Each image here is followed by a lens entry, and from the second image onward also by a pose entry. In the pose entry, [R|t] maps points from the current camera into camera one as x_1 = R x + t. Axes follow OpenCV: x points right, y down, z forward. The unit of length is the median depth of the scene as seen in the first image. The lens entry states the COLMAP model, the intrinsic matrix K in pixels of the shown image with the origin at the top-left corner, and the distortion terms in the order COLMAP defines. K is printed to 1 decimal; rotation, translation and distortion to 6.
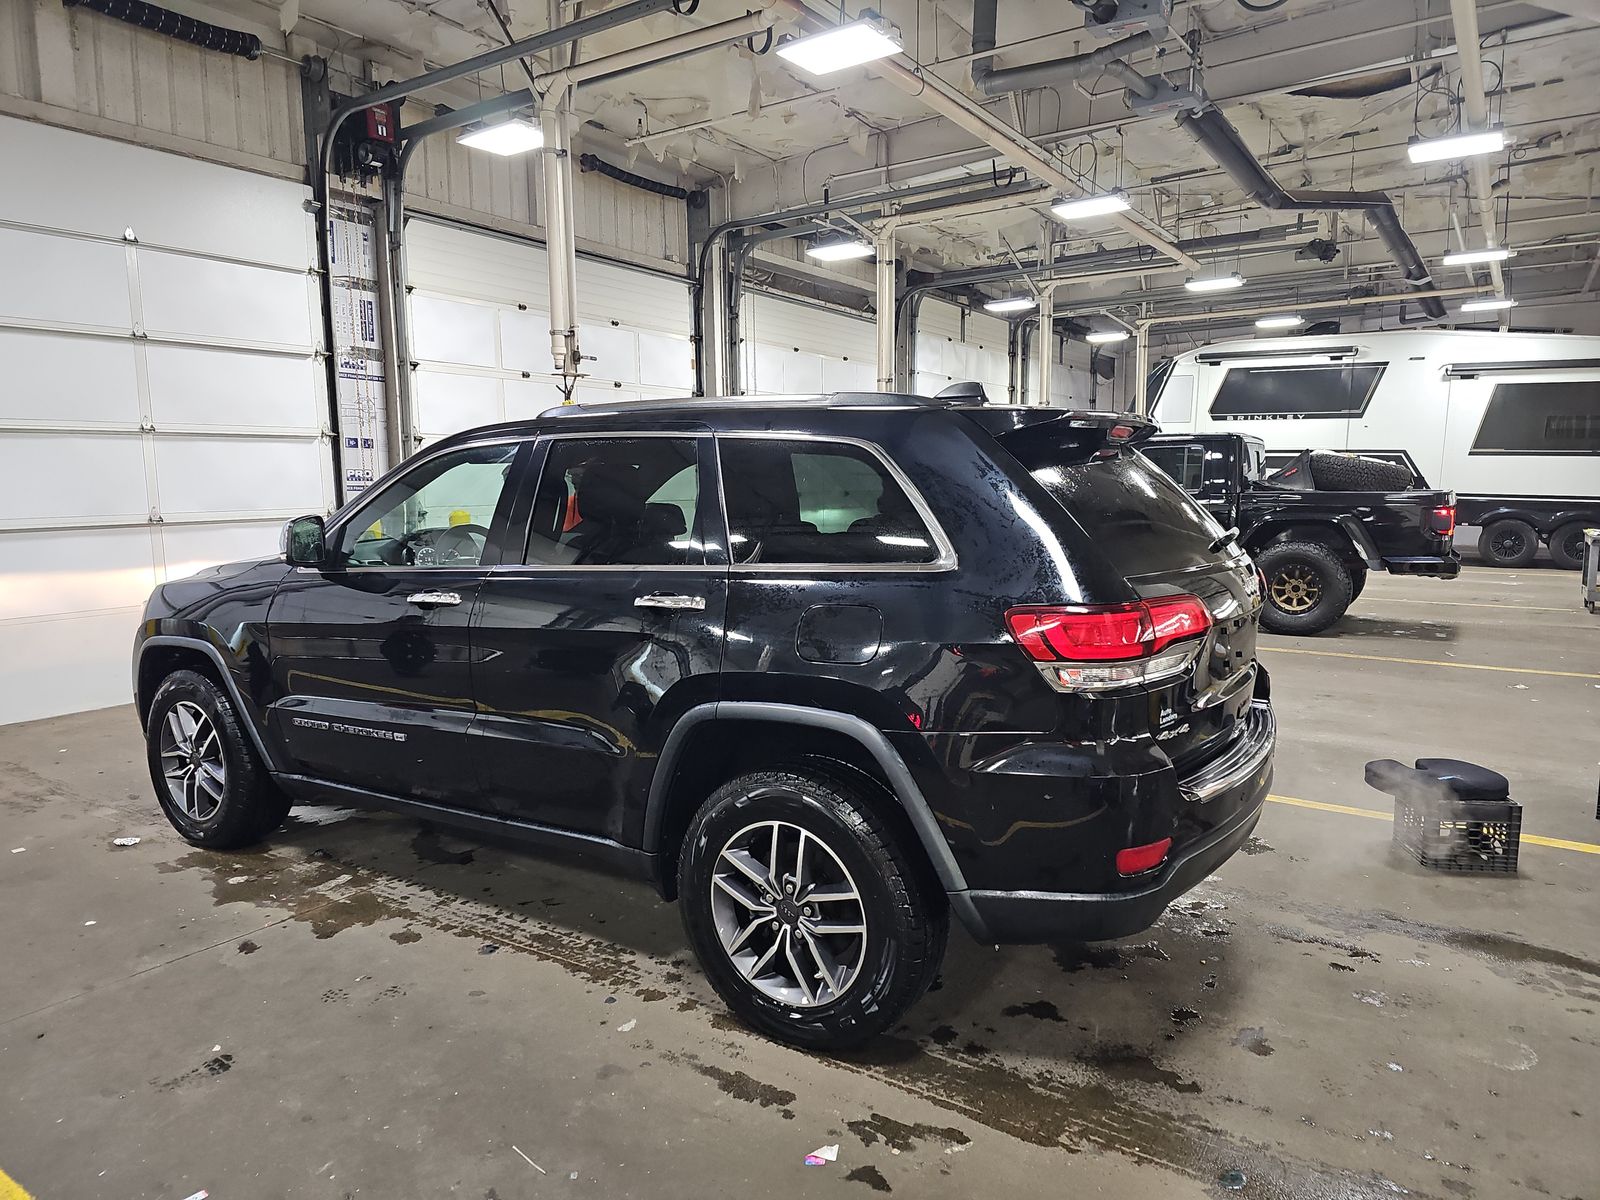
lens RADIAL K [[1050.9, 0, 802.1], [0, 1050.9, 602.3], [0, 0, 1]] dist [0.031426, -0.023022]
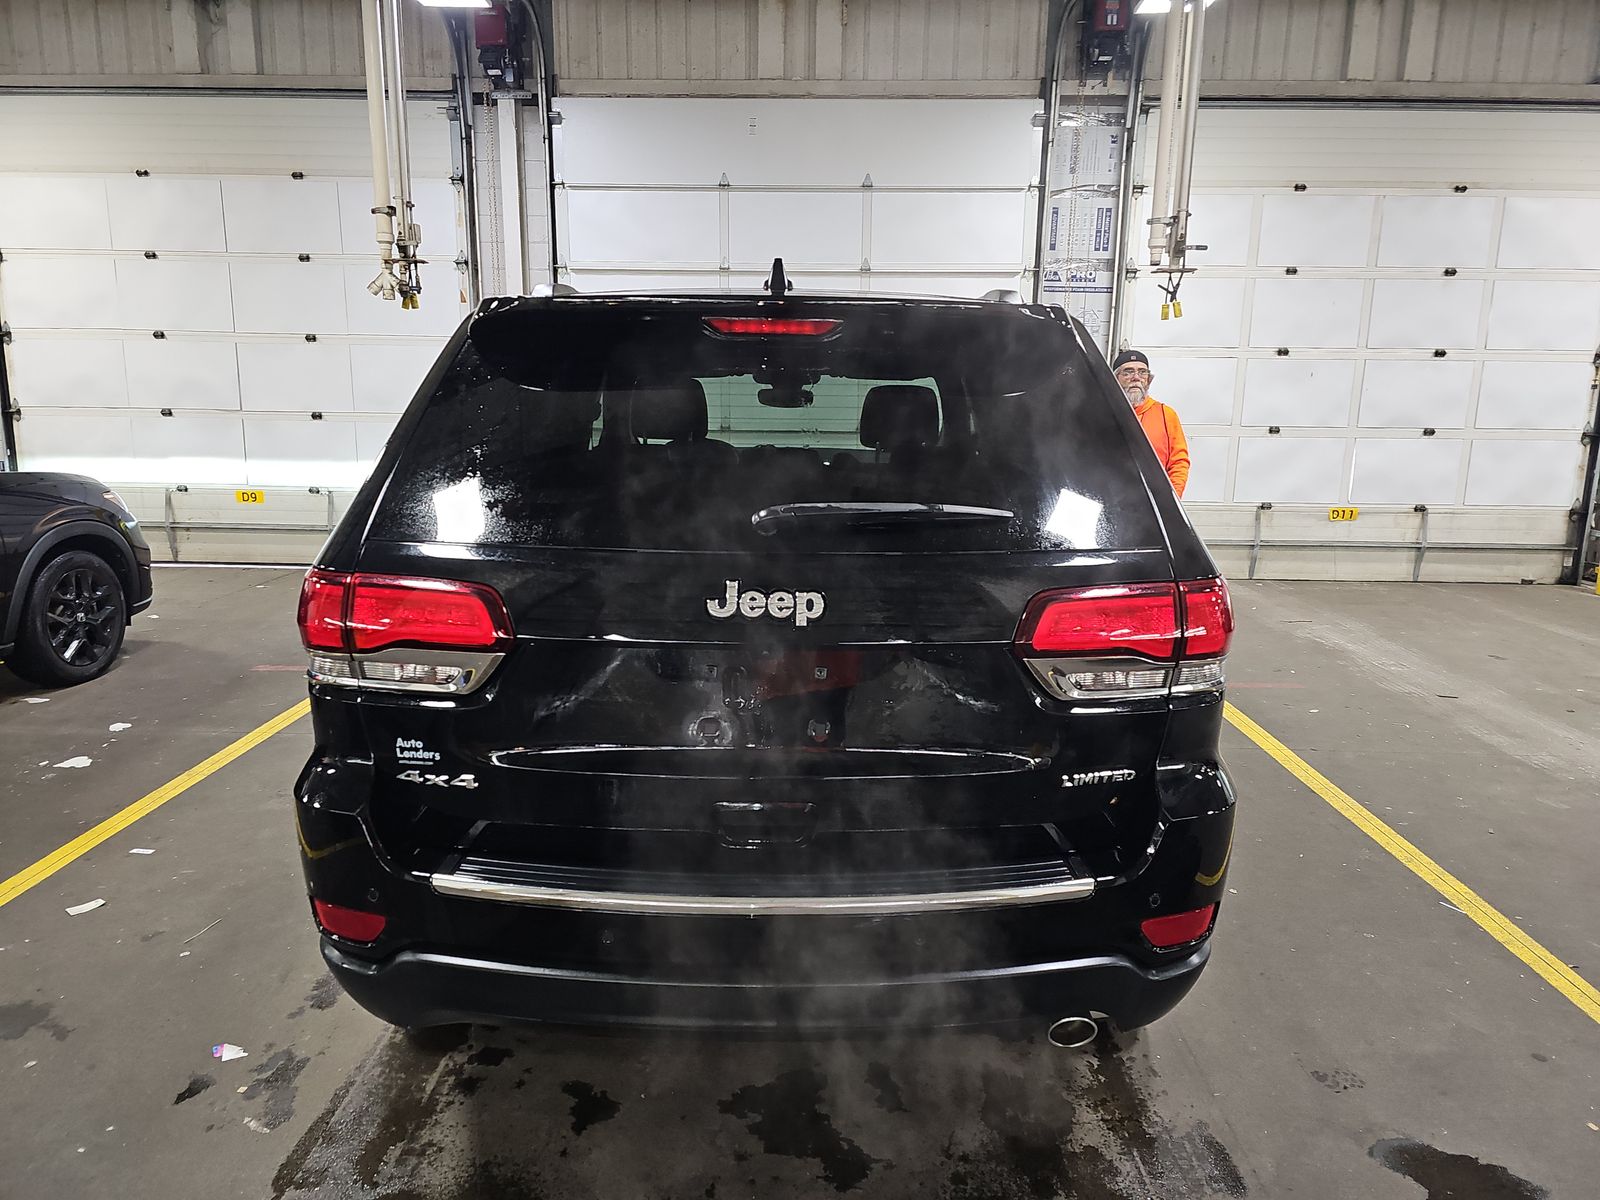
lens RADIAL K [[1050.9, 0, 797.9], [0, 1050.9, 601.1], [0, 0, 1]] dist [0.031426, -0.023022]
pose [[0.538558, 0.176597, -0.823874, 0.323334], [-0.115351, 0.984036, 0.135524, -0.032657], [0.834655, 0.022048, 0.550331, 0.263585]]
